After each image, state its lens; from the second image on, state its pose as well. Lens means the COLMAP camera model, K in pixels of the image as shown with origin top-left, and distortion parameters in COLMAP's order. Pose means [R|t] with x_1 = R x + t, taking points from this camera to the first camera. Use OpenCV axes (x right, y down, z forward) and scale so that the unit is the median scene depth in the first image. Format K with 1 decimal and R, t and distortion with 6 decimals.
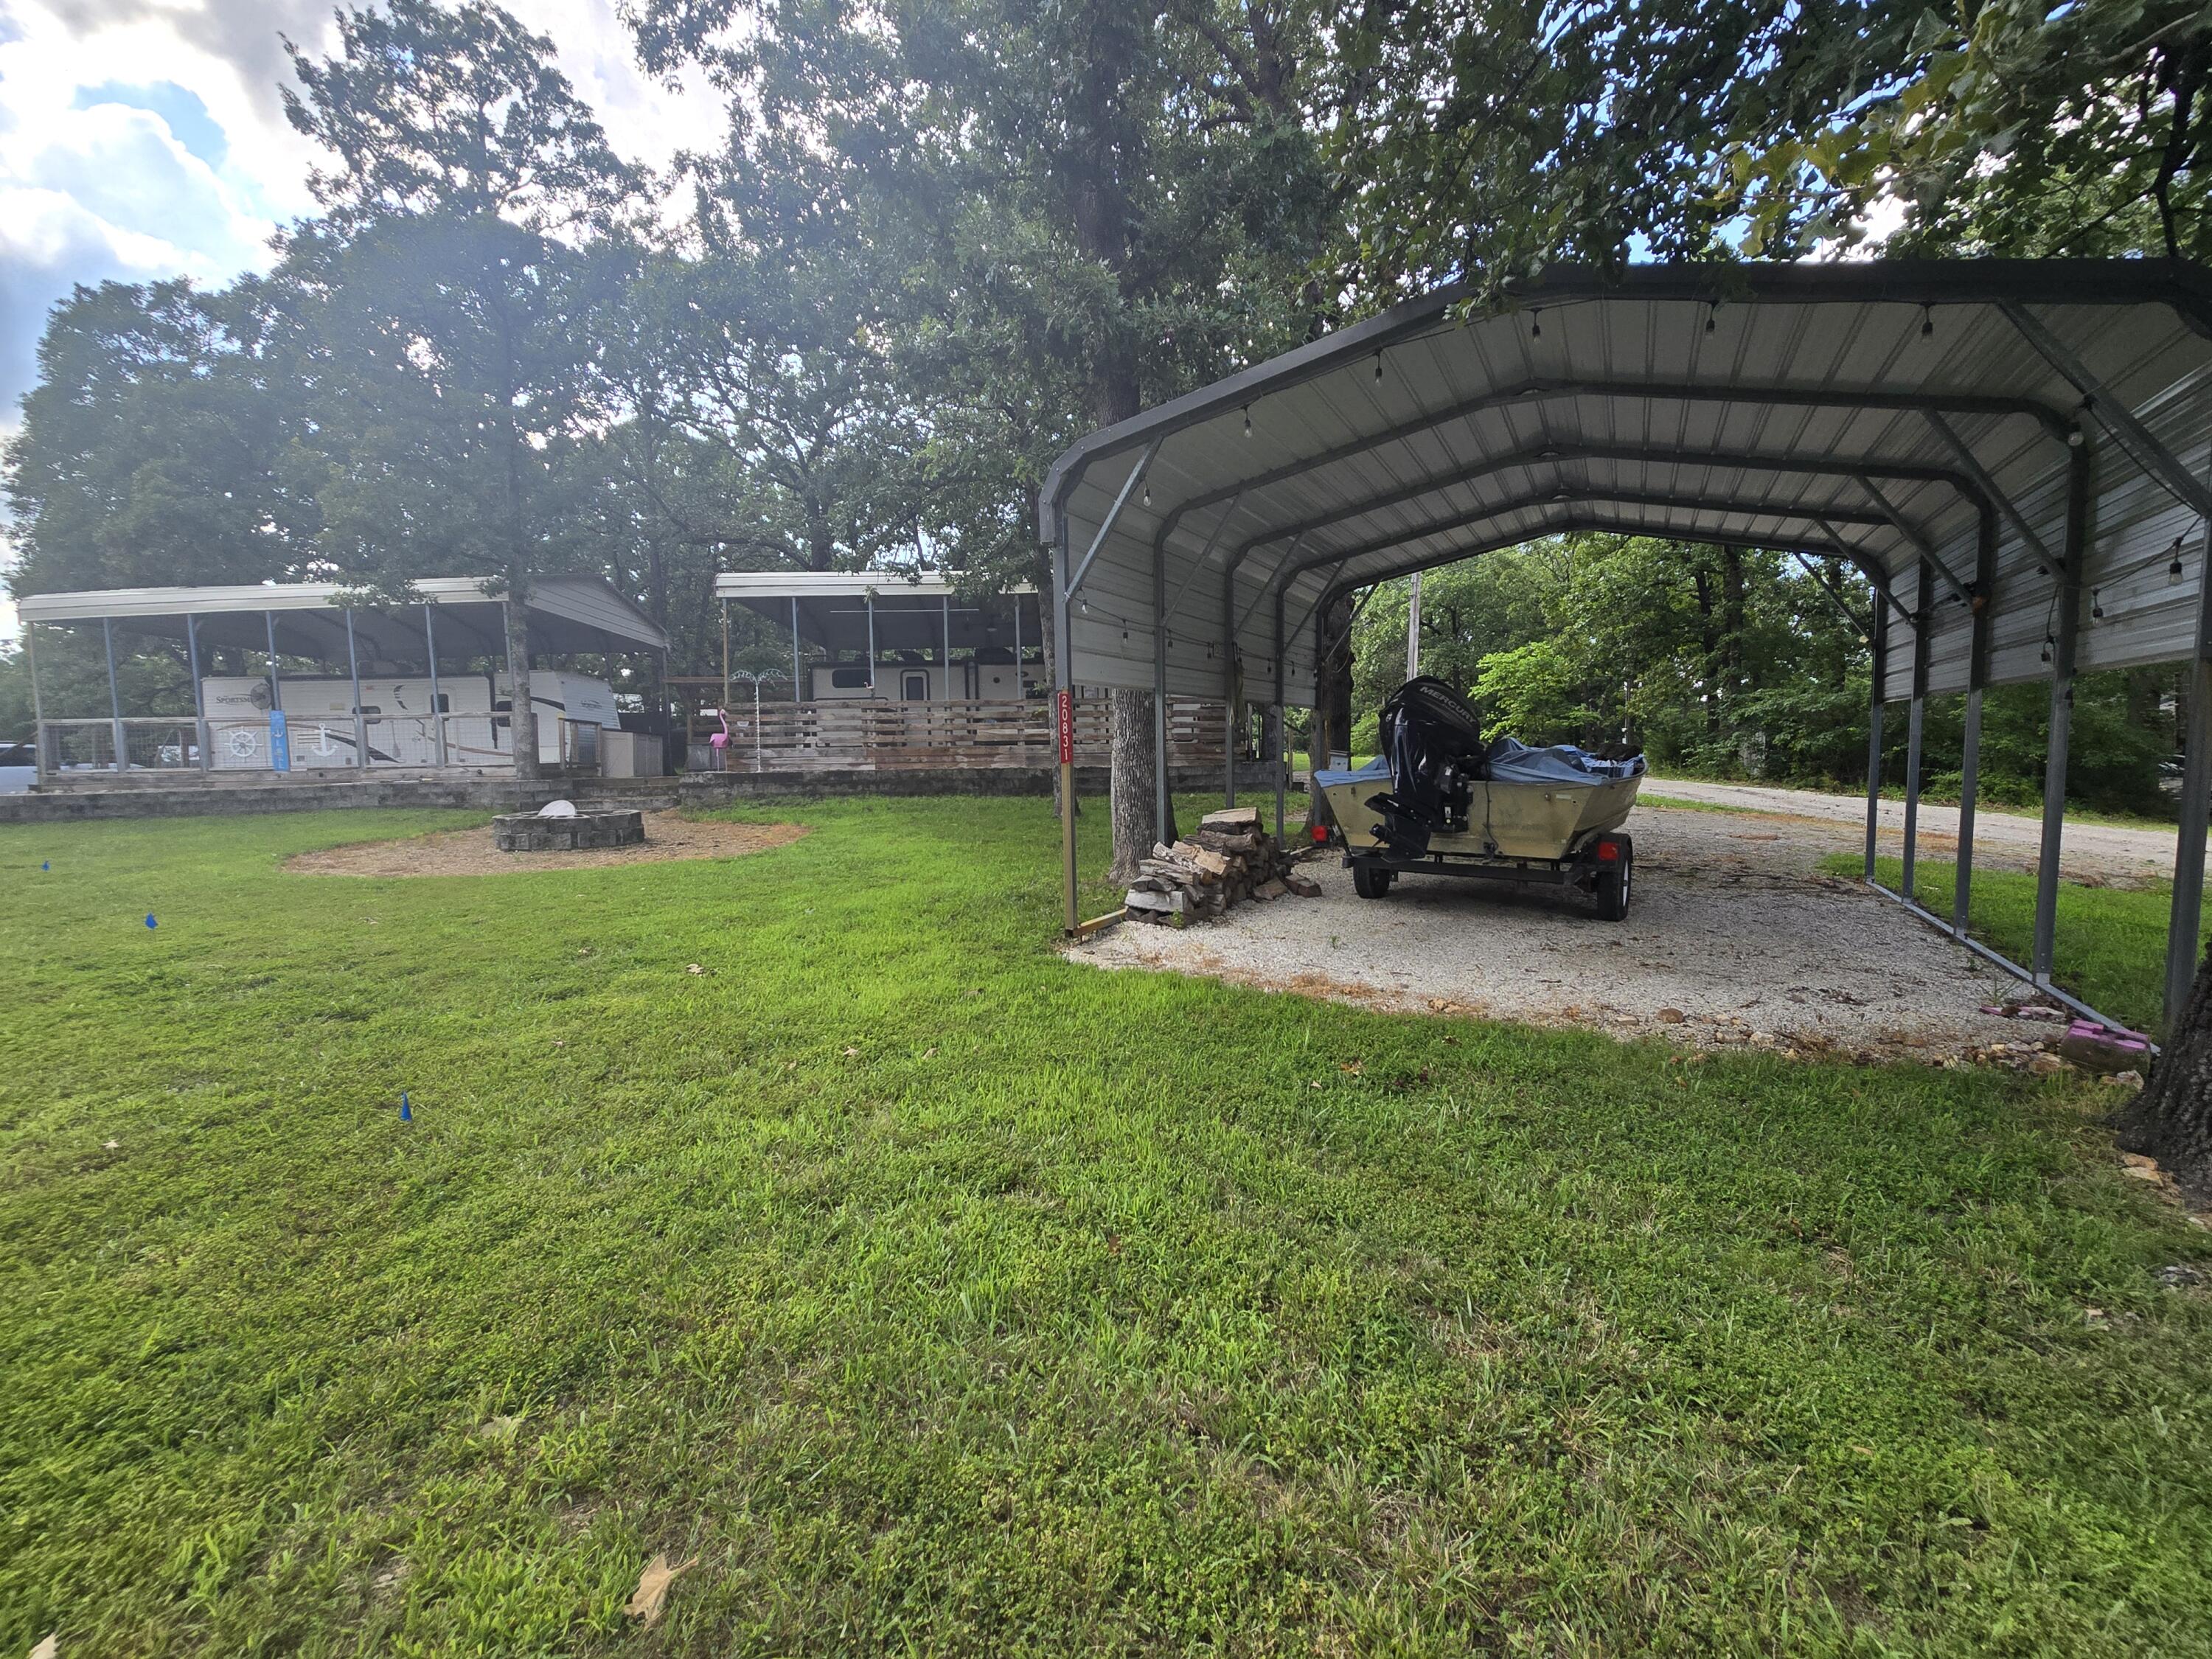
lens RADIAL K [[970.5, 0, 1119.0], [0, 970.5, 826.1], [0, 0, 1]] dist [0.000174, 0.000720]
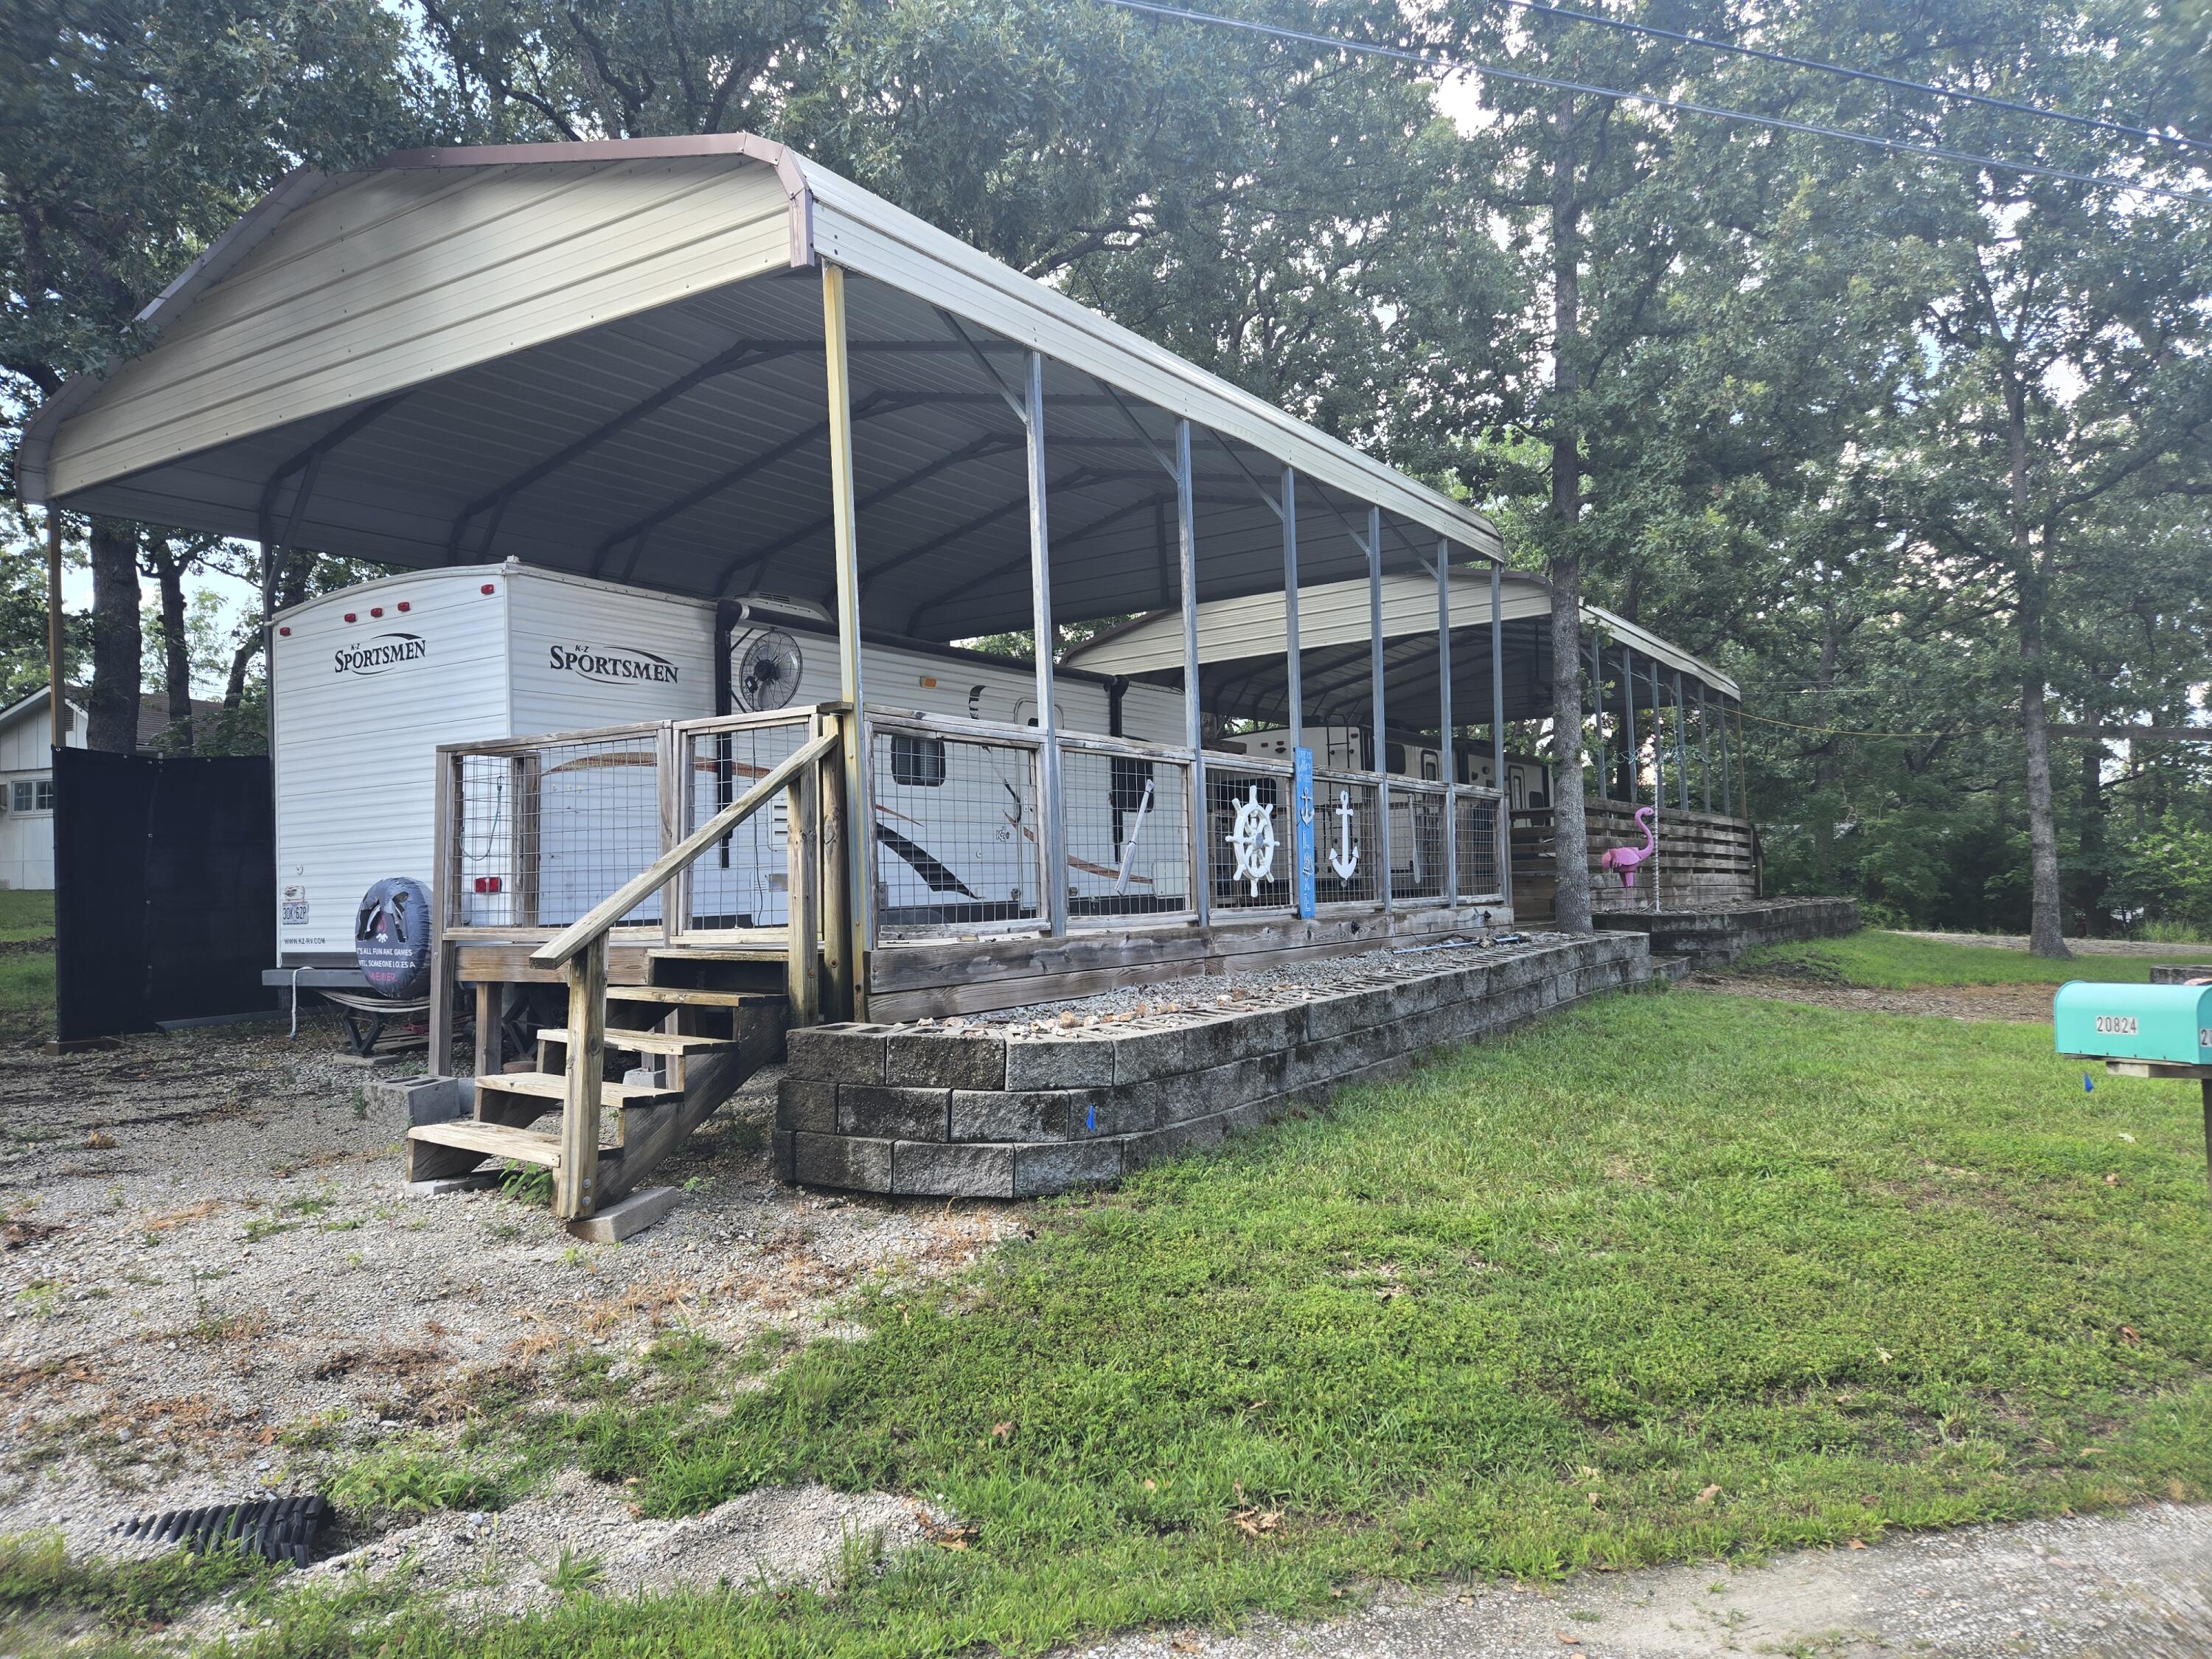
lens RADIAL K [[1463.1, 0, 1100.4], [0, 1463.1, 835.9], [0, 0, 1]] dist [0.106344, -0.095252]
pose [[0.573650, 0.033683, 0.818408, -1.292544], [0.058604, 0.994906, -0.082025, -0.045404], [-0.817001, 0.095016, 0.568754, 0.727397]]
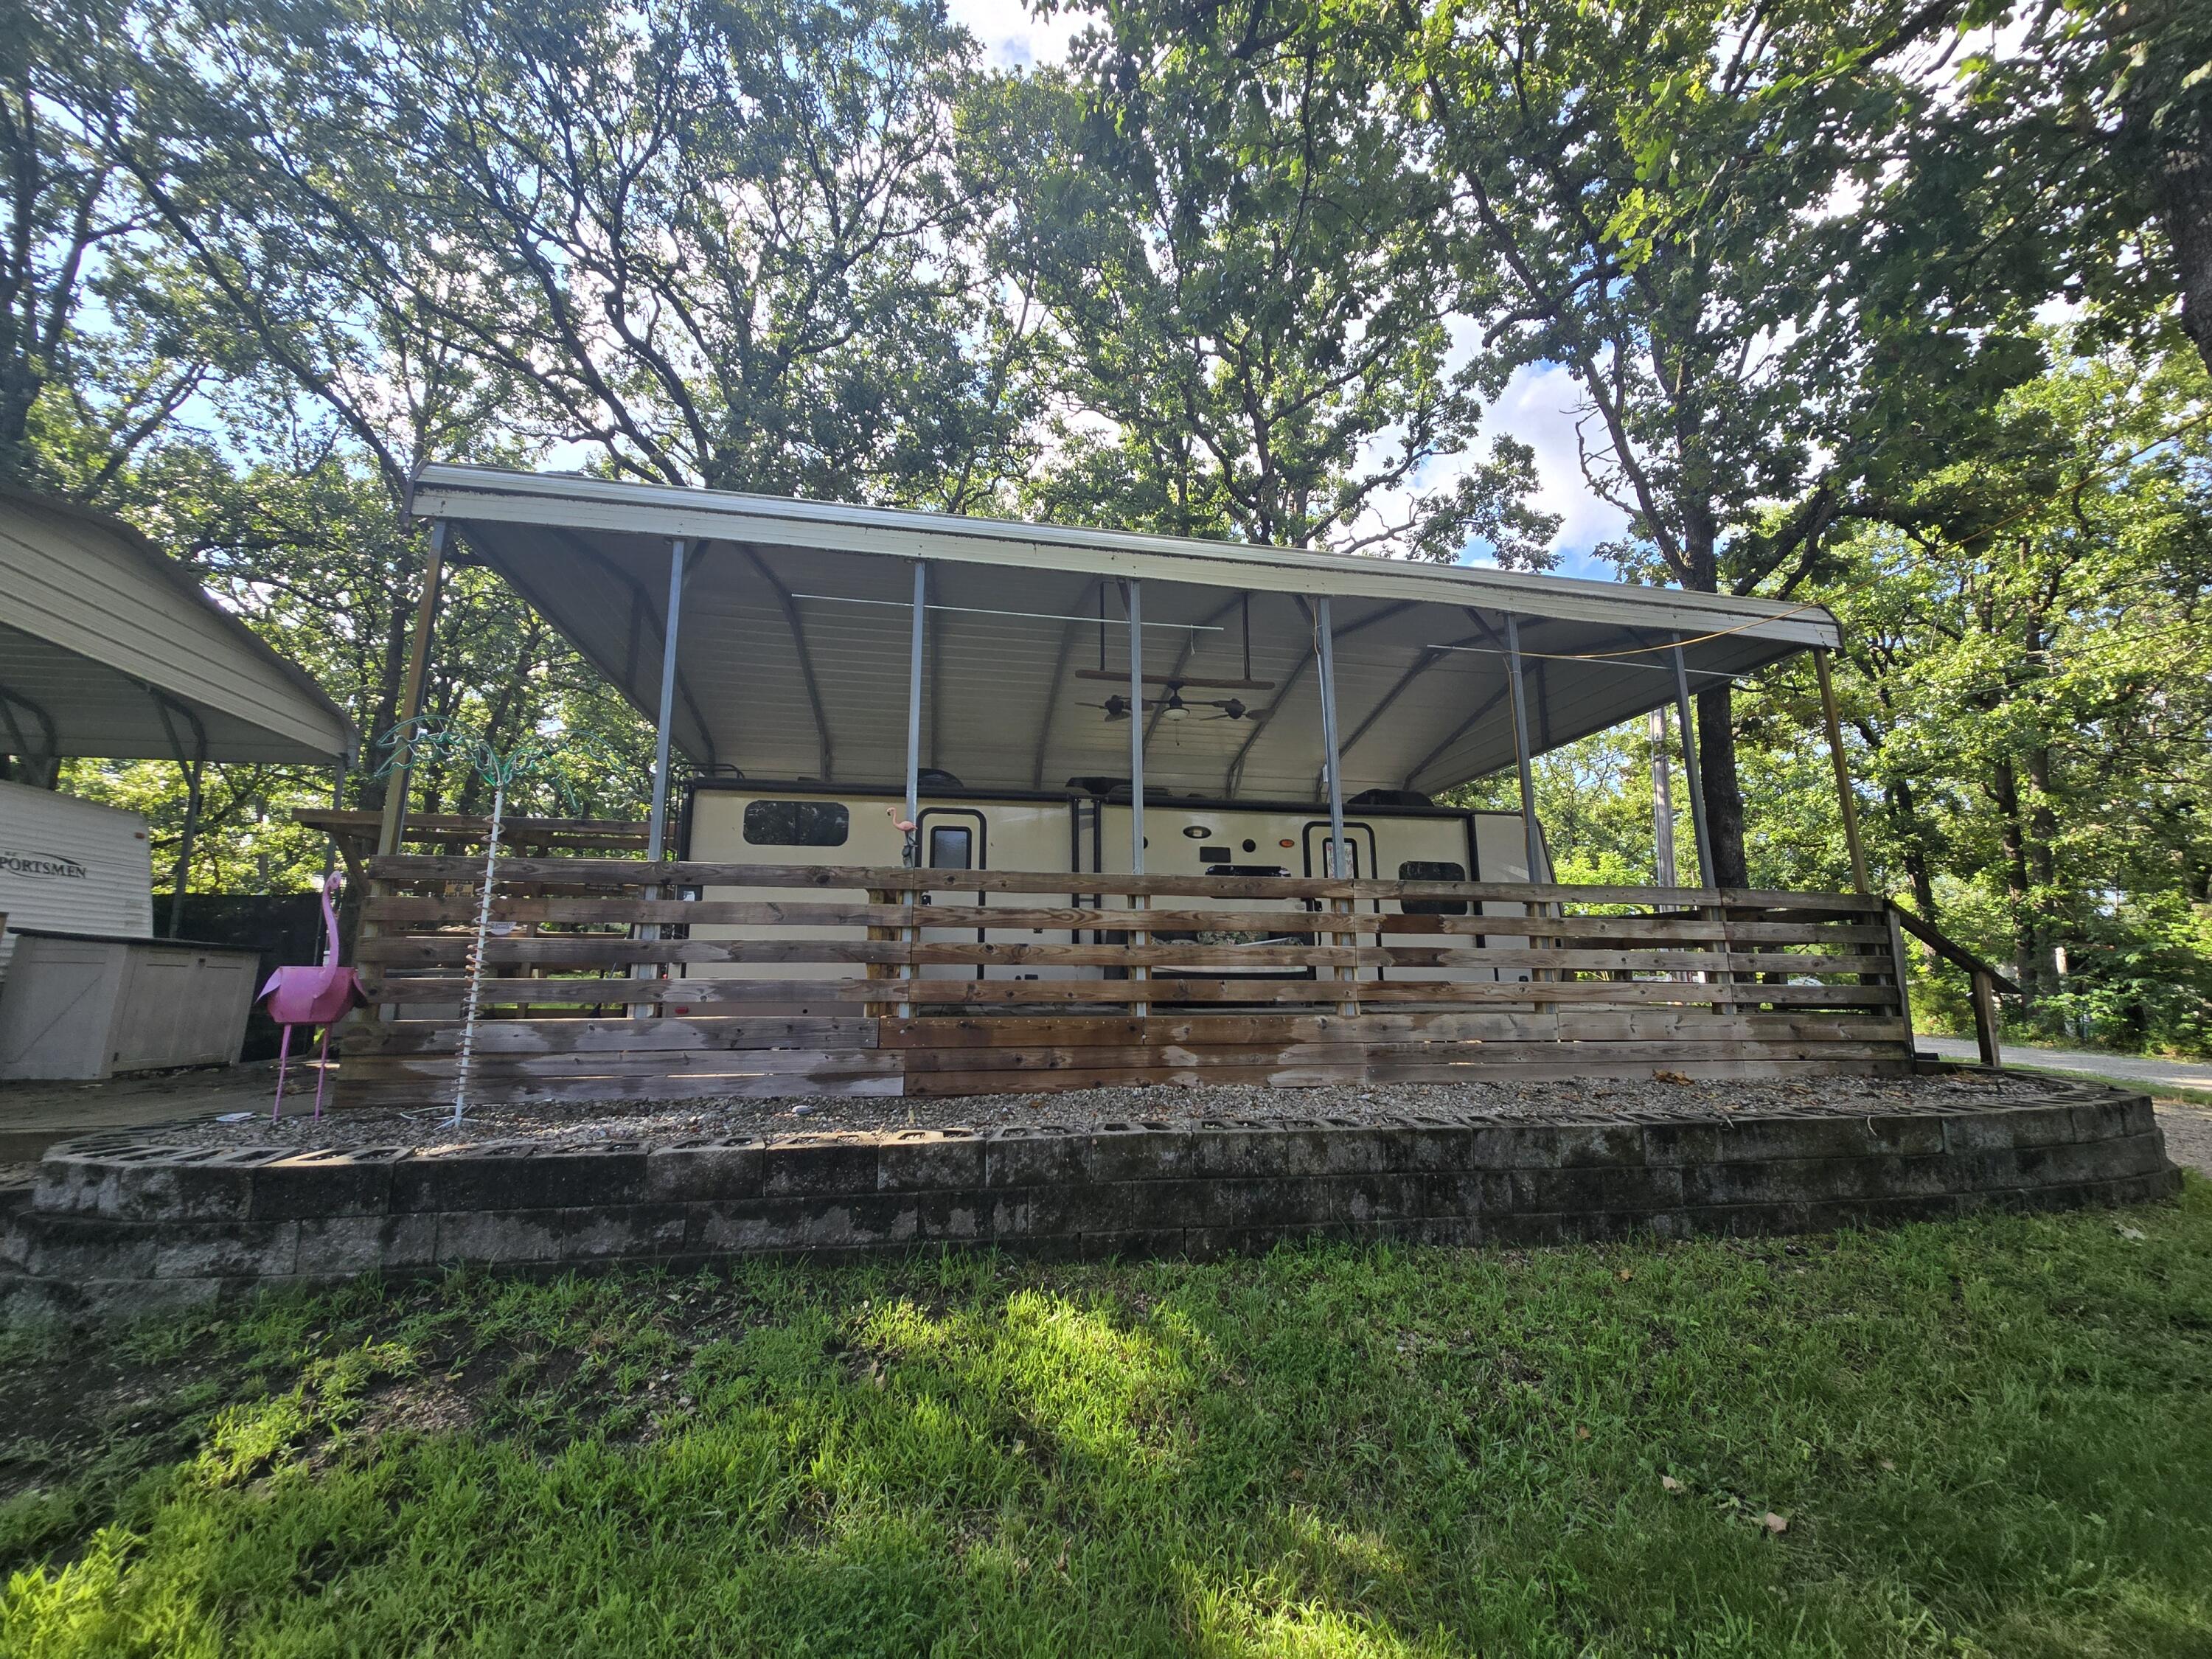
lens RADIAL K [[907.5, 0, 1116.3], [0, 907.5, 821.7], [0, 0, 1]] dist [0.000256, 0.001078]
pose [[0.985072, 0.045623, 0.165989, -0.236799], [-0.006279, 0.973122, -0.230204, -0.076079], [-0.172030, 0.225725, 0.958882, 0.703331]]
